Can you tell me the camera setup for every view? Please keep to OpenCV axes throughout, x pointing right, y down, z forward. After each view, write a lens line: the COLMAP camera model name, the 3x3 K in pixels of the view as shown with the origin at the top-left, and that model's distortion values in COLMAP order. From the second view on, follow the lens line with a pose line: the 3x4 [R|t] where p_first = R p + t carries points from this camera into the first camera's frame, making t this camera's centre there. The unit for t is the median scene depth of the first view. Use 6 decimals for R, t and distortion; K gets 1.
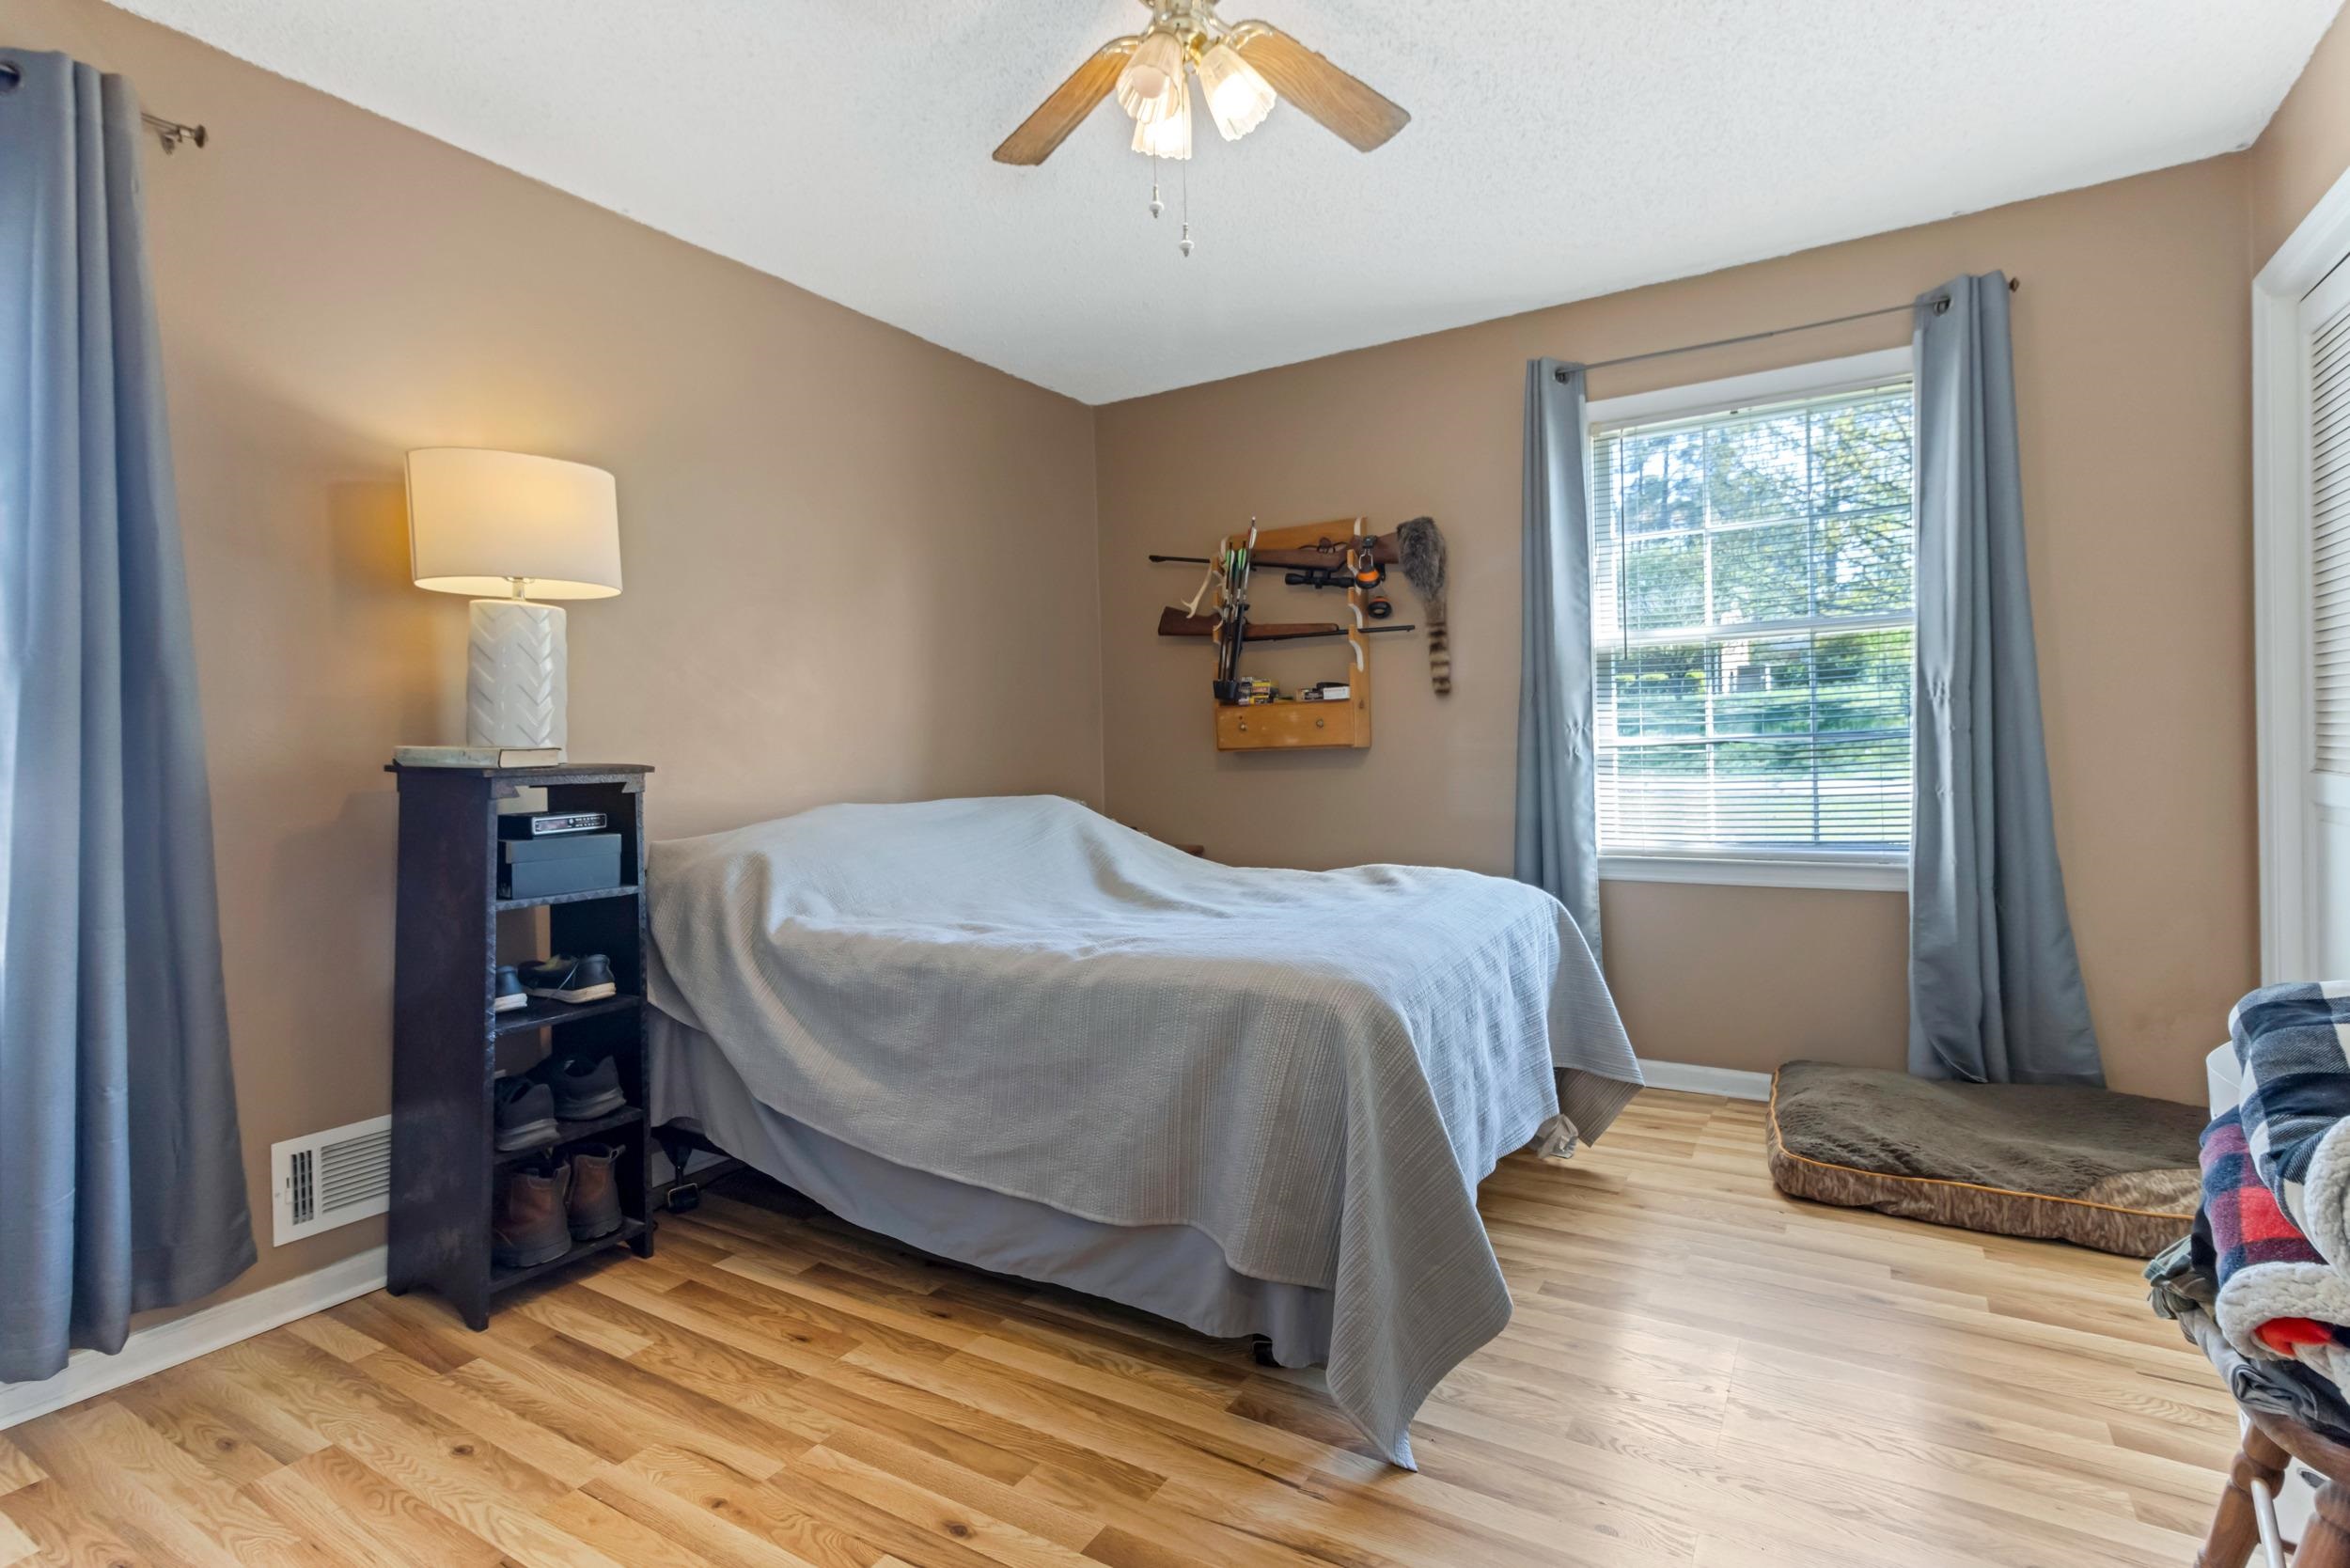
lens RADIAL K [[1138.1, 0, 1183.1], [0, 1138.1, 781.0], [0, 0, 1]] dist [0.000697, 0.000563]
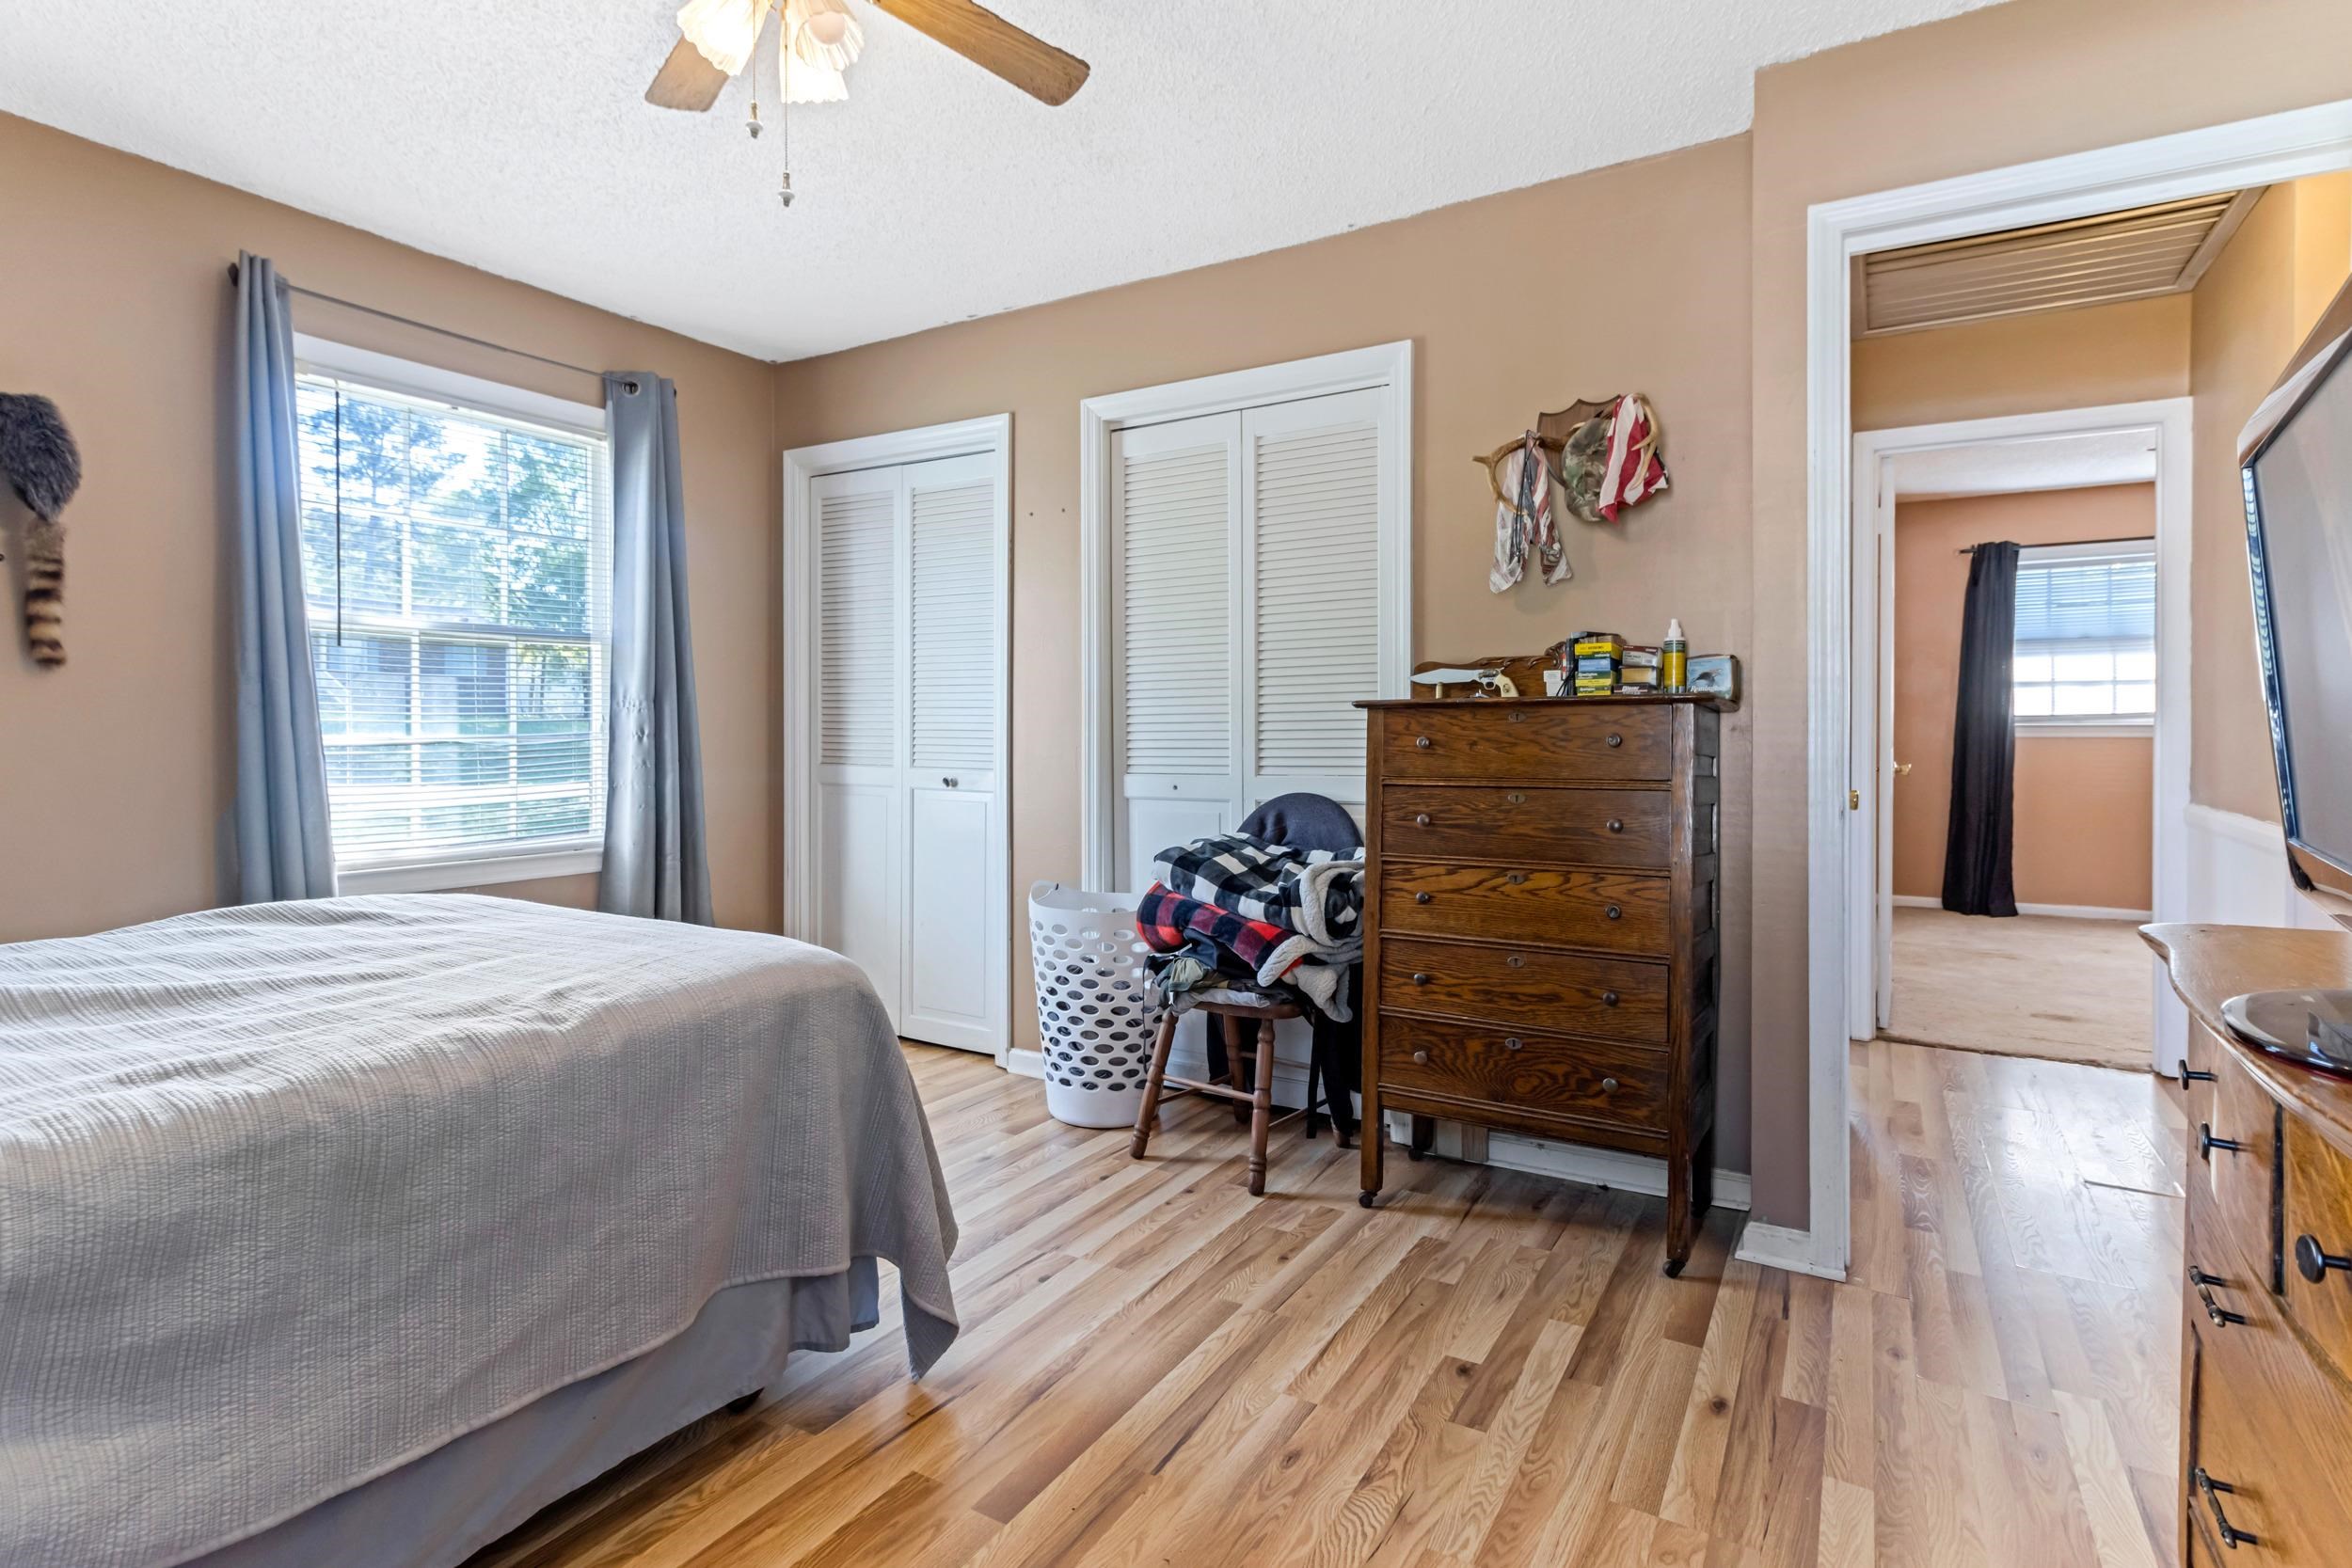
lens RADIAL K [[1138.9, 0, 1184.2], [0, 1138.9, 770.3], [0, 0, 1]] dist [0.000697, 0.000563]
pose [[-0.006425, -0.009908, 0.999930, -0.716872], [0.030940, 0.999470, 0.010102, -0.000709], [-0.999501, 0.031003, -0.006116, 0.537394]]
